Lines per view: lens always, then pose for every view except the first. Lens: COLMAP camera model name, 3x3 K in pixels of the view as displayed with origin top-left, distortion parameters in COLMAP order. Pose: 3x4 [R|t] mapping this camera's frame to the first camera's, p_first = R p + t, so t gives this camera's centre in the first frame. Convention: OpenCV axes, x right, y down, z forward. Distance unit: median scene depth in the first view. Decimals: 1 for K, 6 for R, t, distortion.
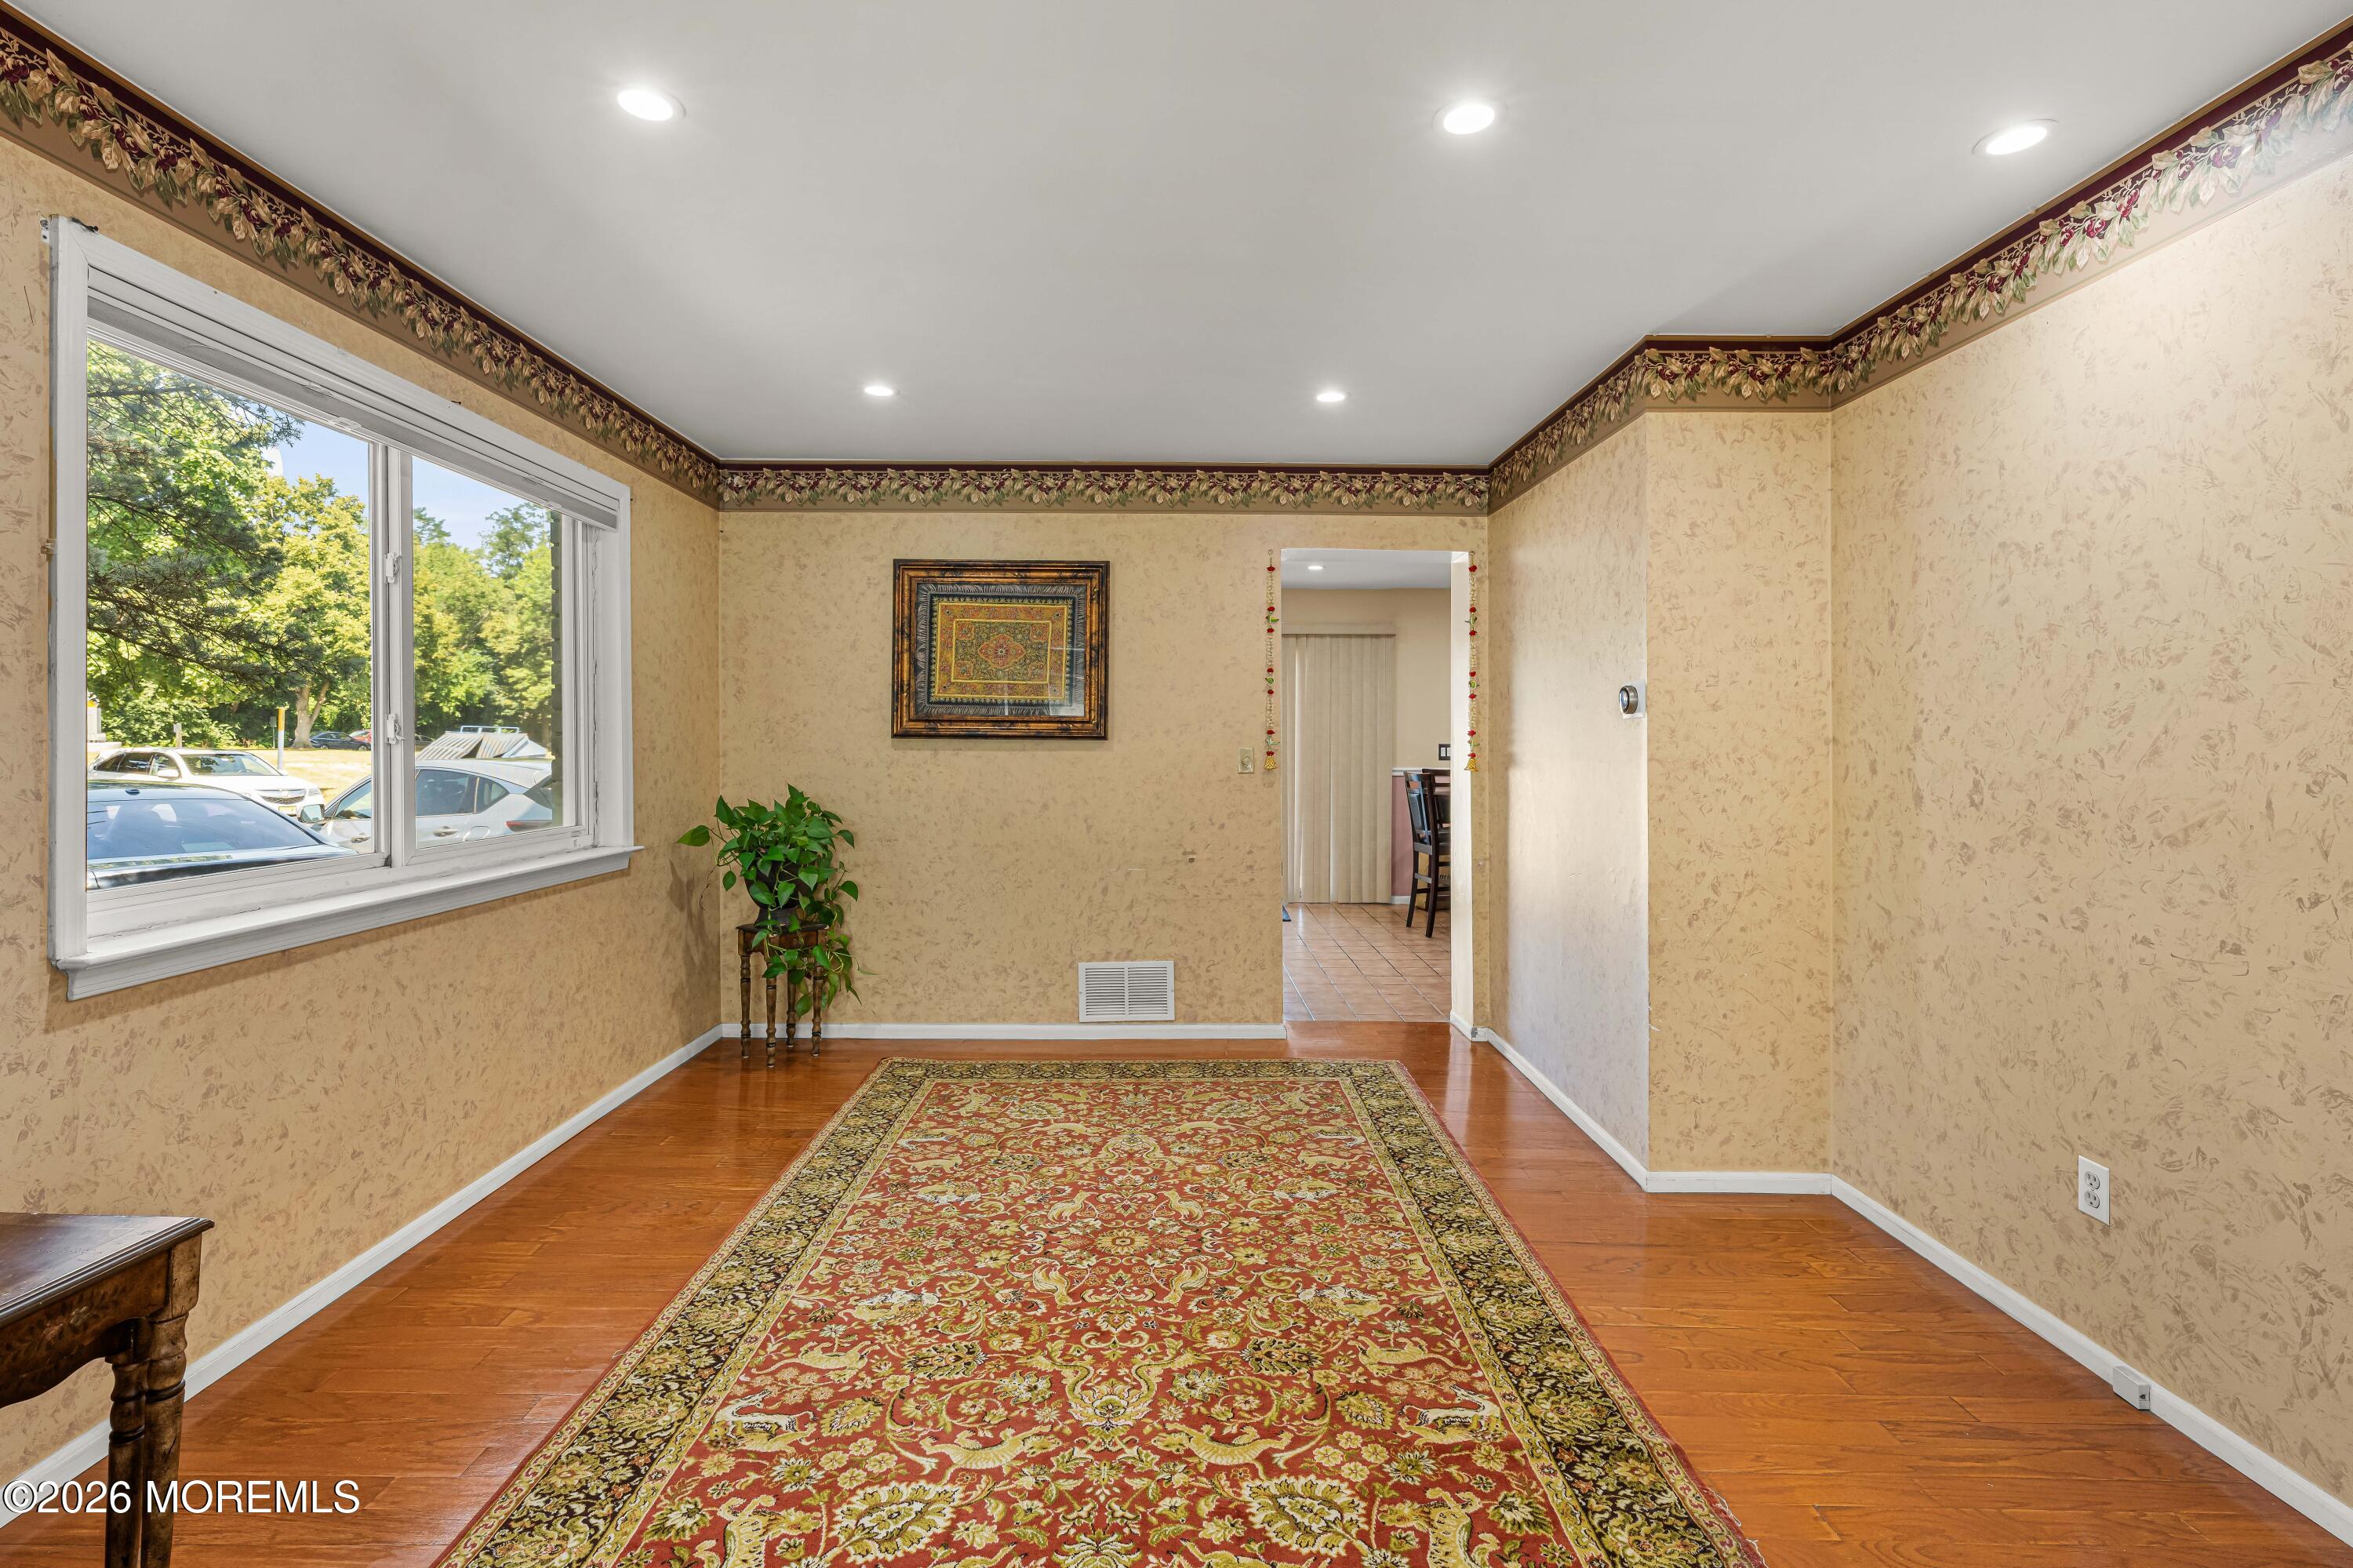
lens RADIAL K [[1053.2, 0, 1165.6], [0, 1053.2, 738.0], [0, 0, 1]] dist [0.000292, 0.000017]
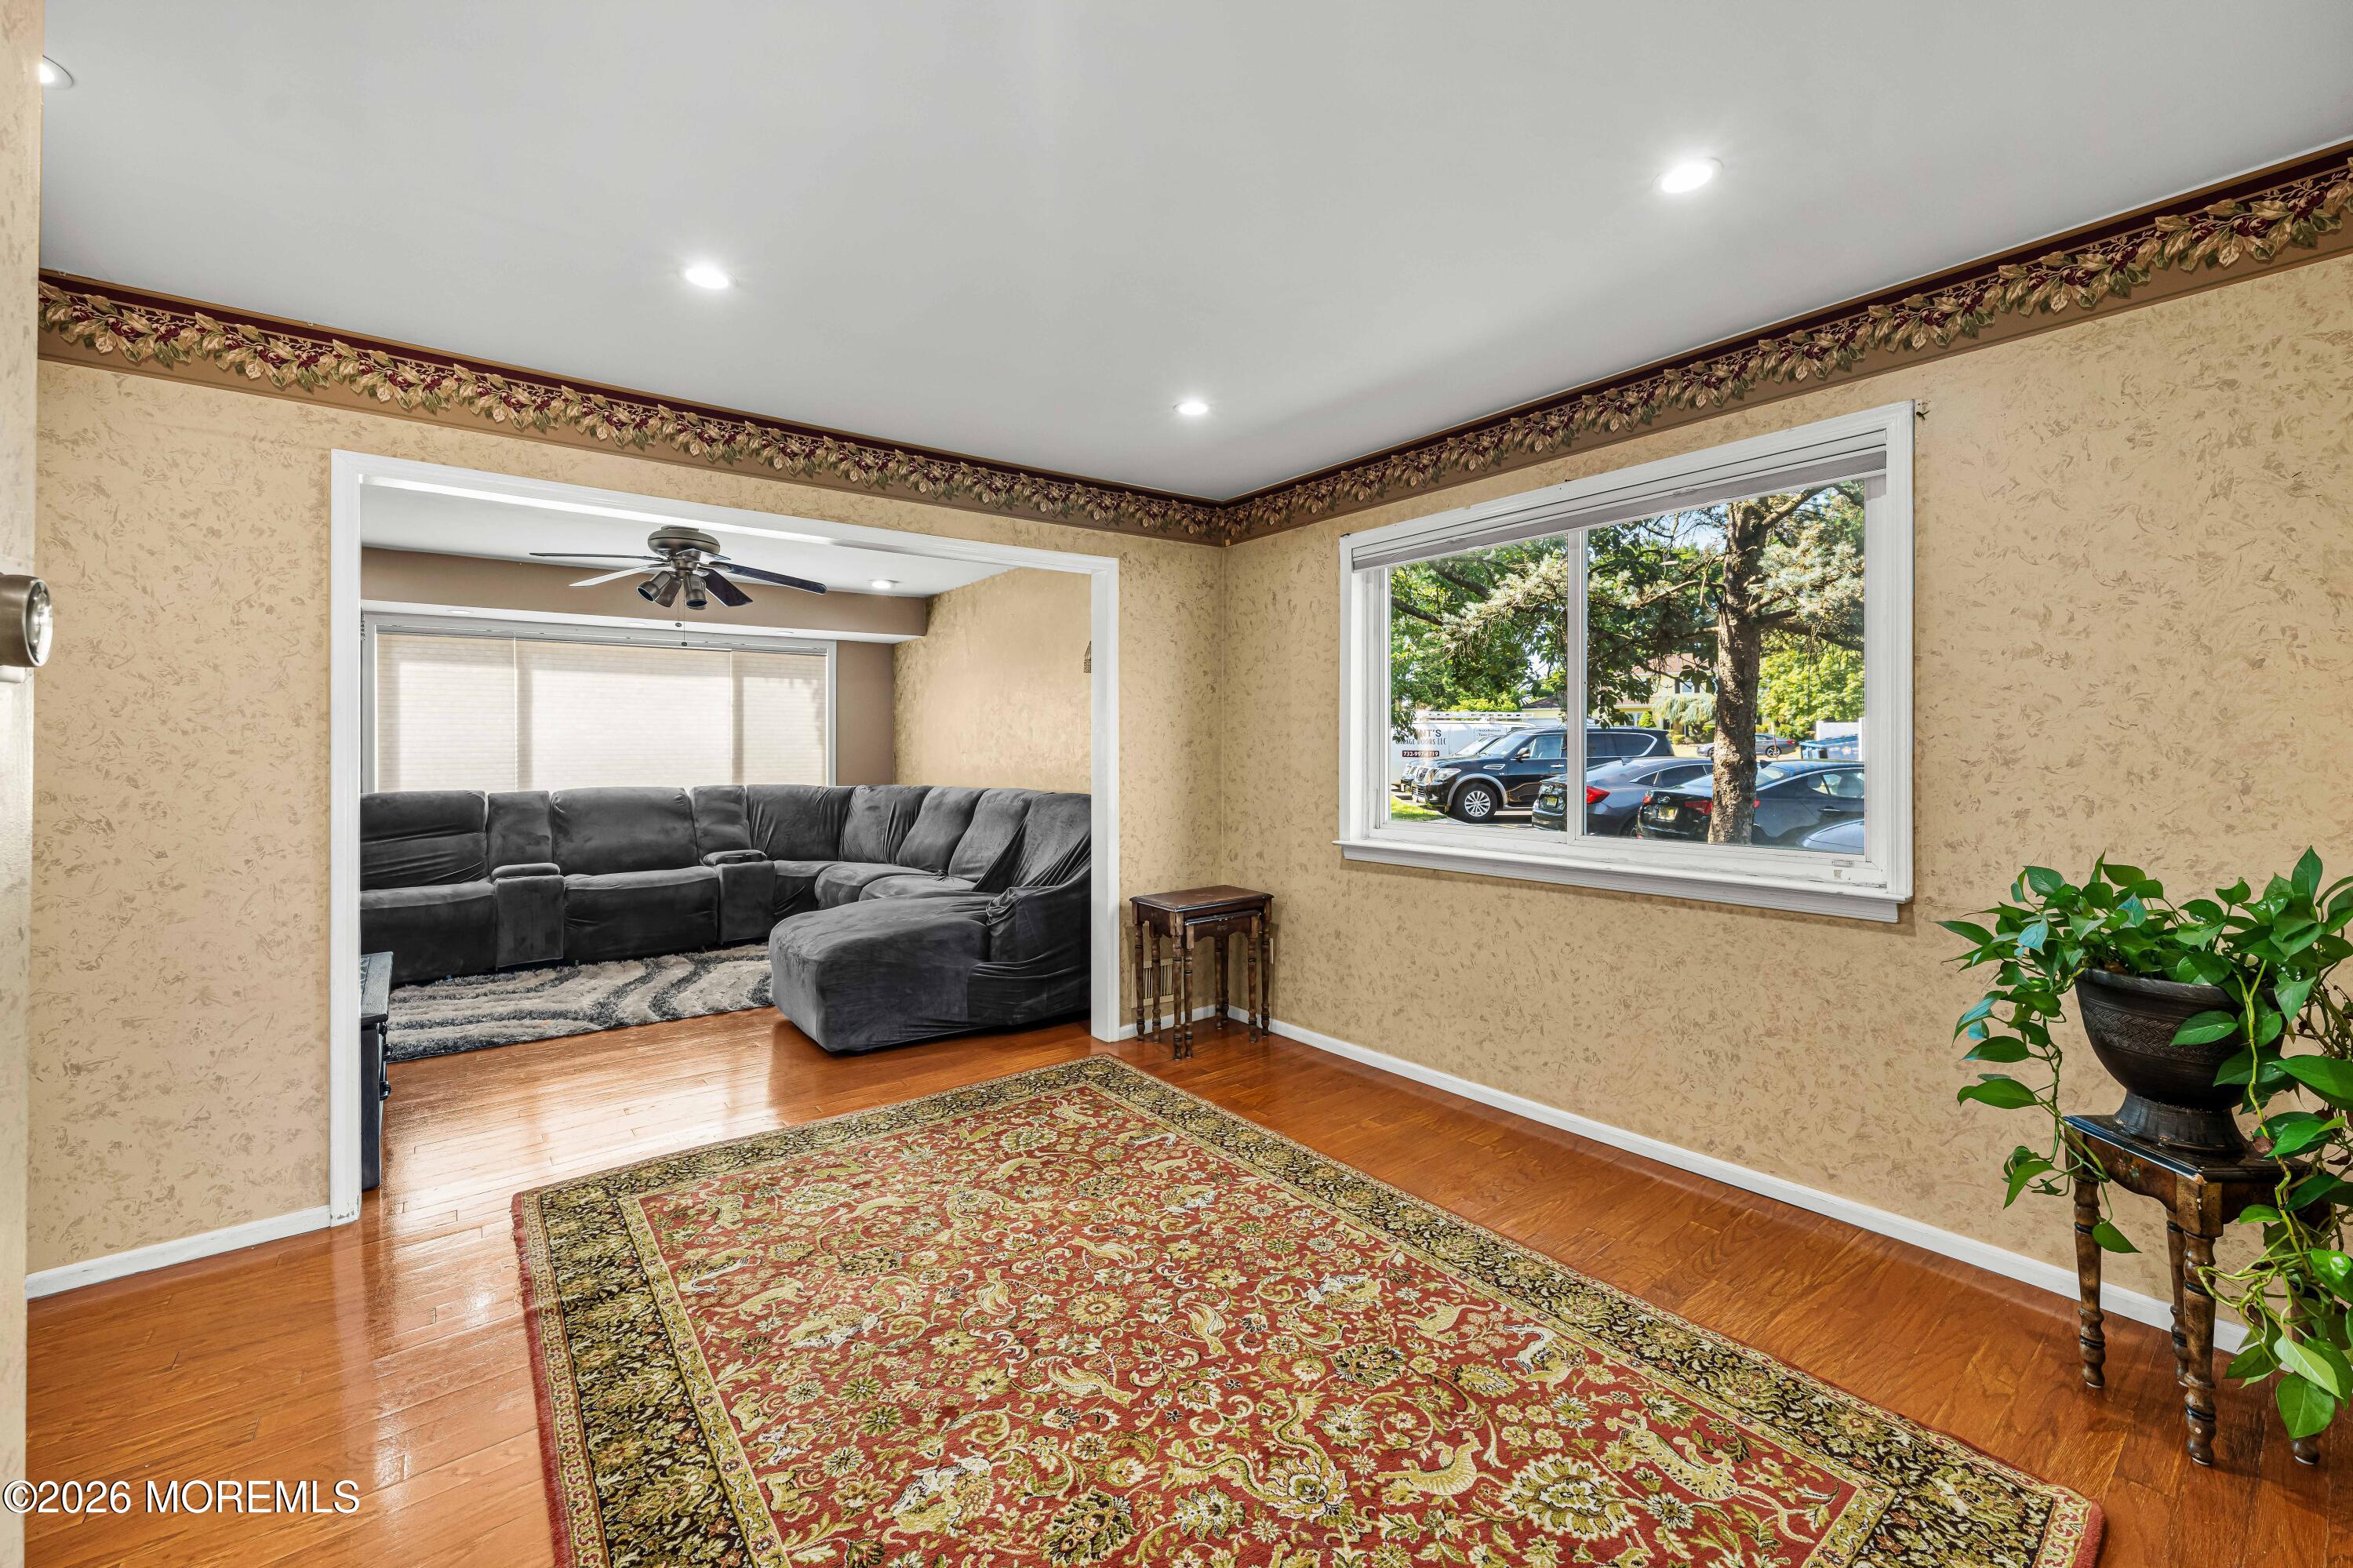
lens RADIAL K [[943.1, 0, 1174.8], [0, 943.1, 746.5], [0, 0, 1]] dist [-0.000500, -0.000086]
pose [[-0.792714, -0.001243, -0.609592, 0.408843], [0.004152, 0.999964, -0.007438, 0.004745], [0.609579, -0.008428, -0.792680, 1.724730]]
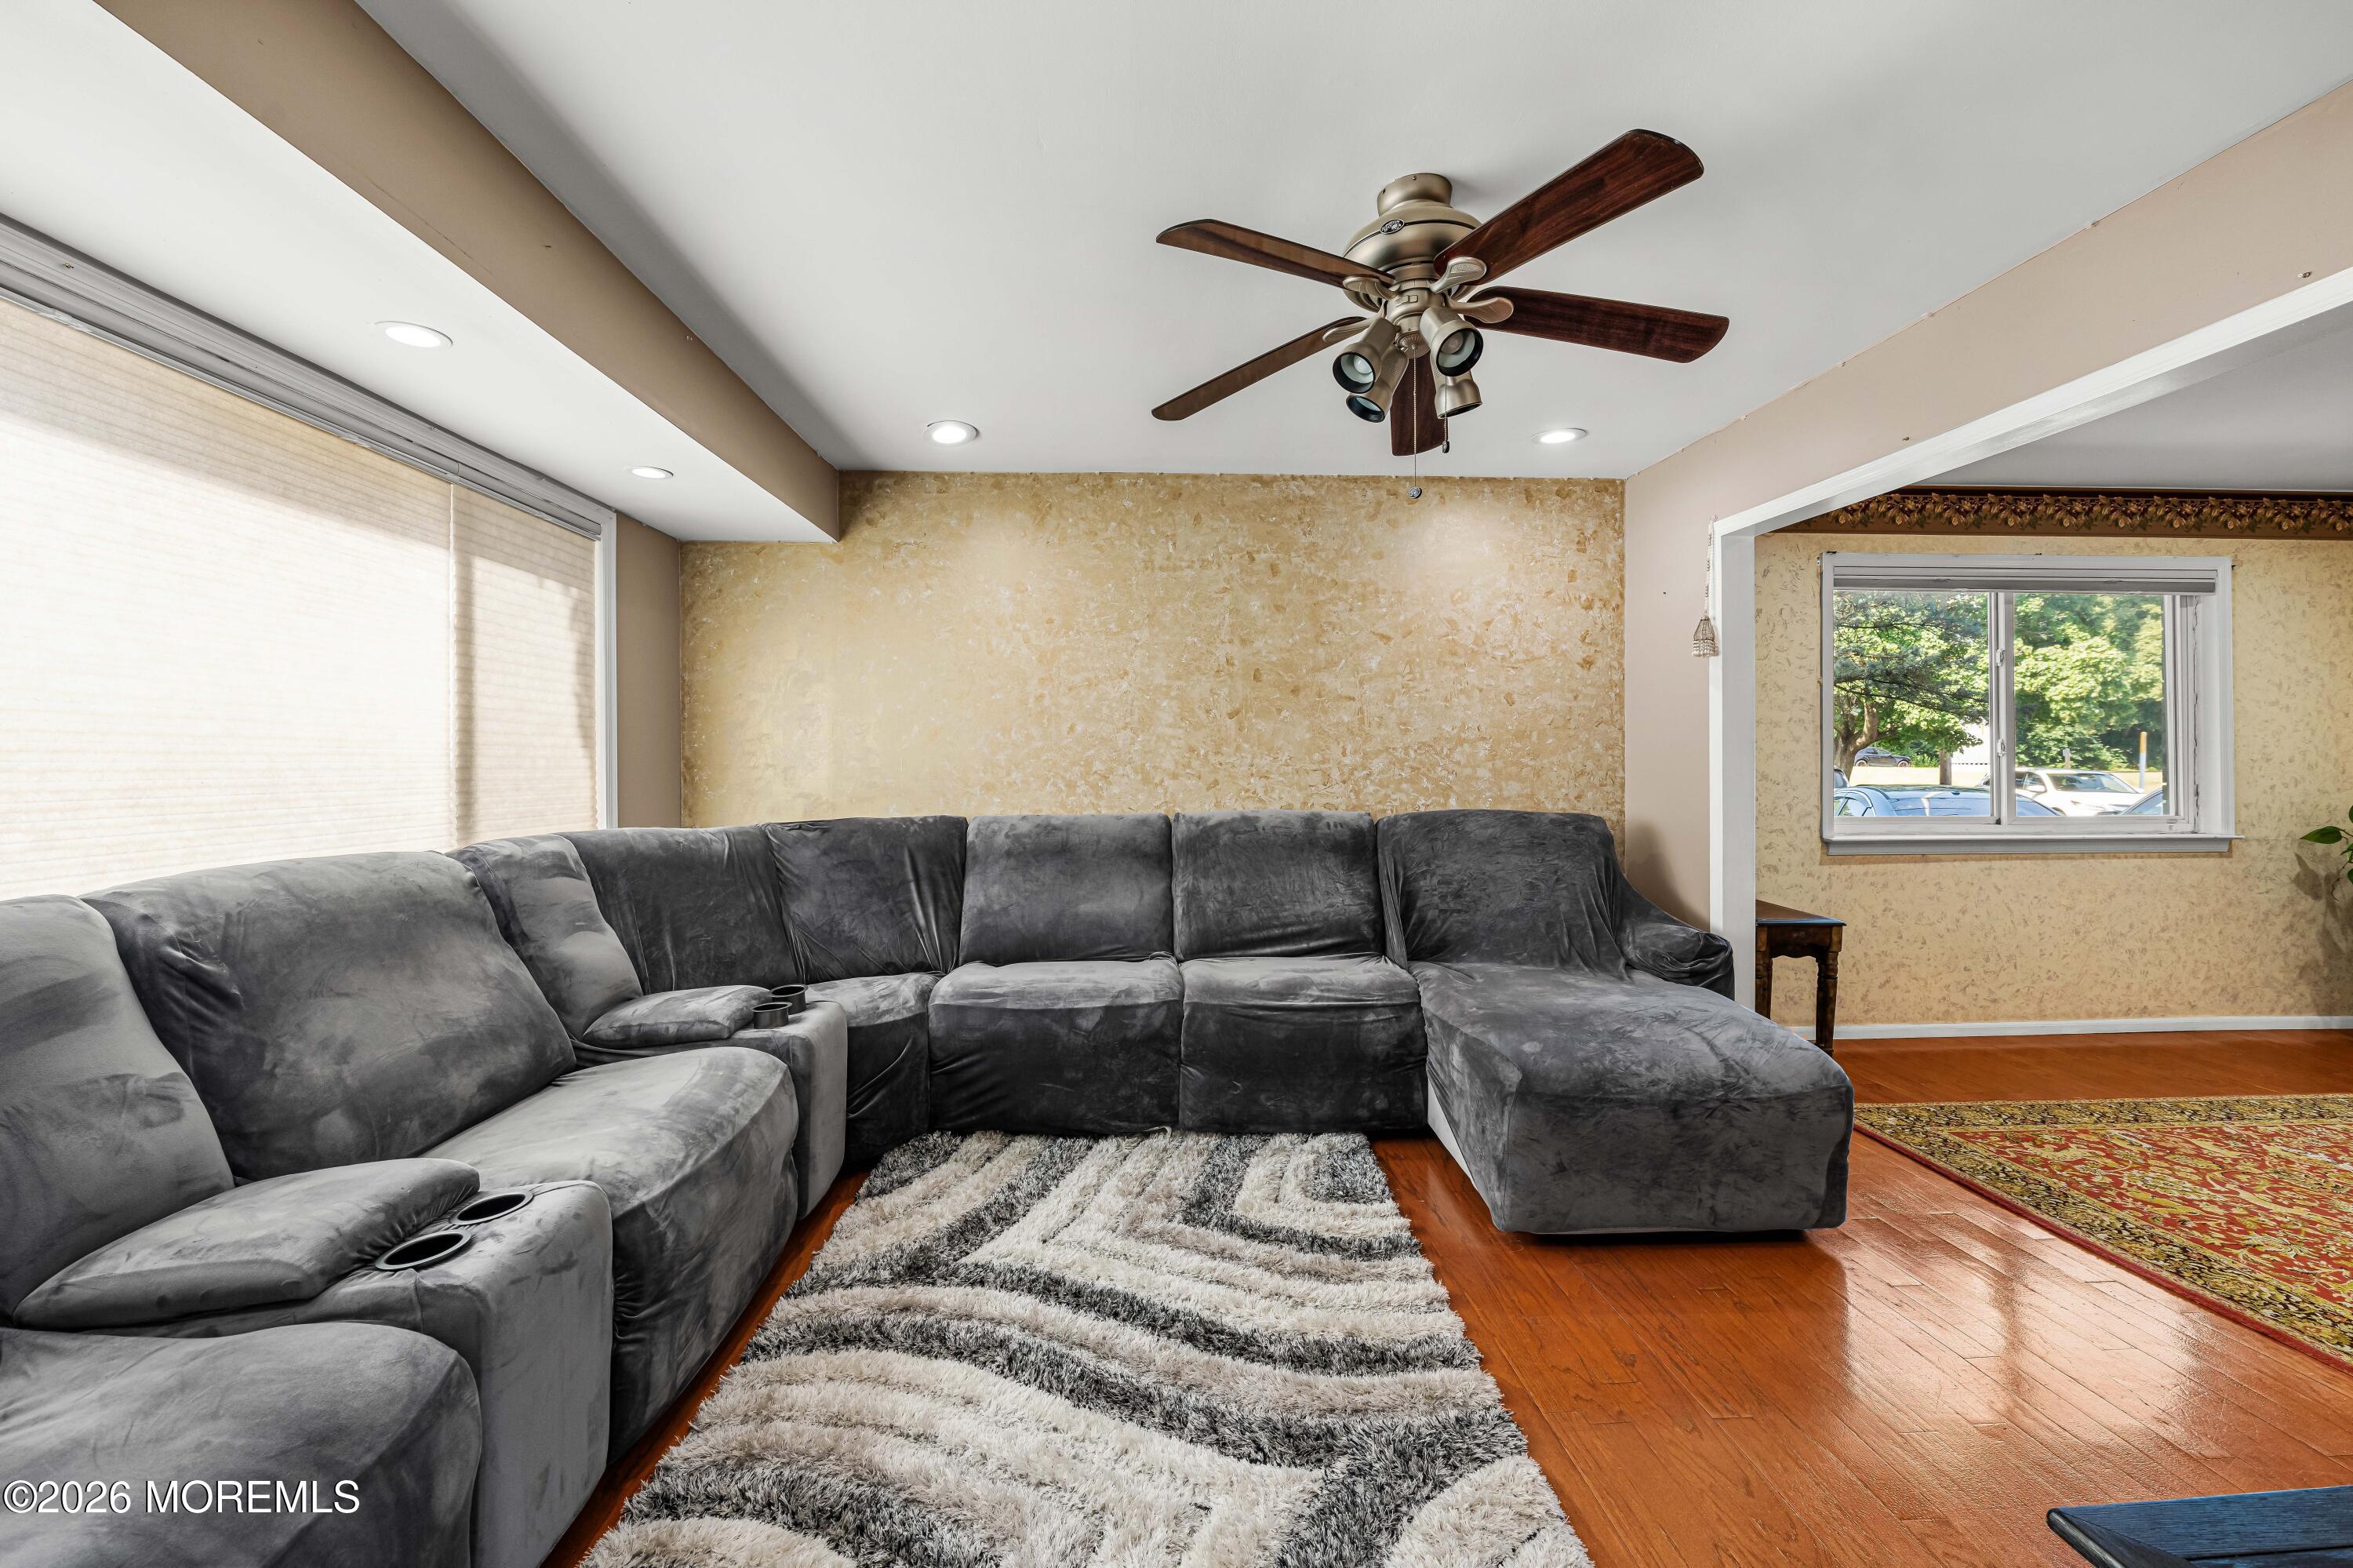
lens RADIAL K [[931.9, 0, 1179.1], [0, 931.9, 769.1], [0, 0, 1]] dist [-0.001103, 0.000278]
pose [[0.046066, 0.002061, -0.998936, 0.815924], [0.005572, 0.999982, 0.002320, 0.017261], [0.998923, -0.005673, 0.046053, -0.484881]]
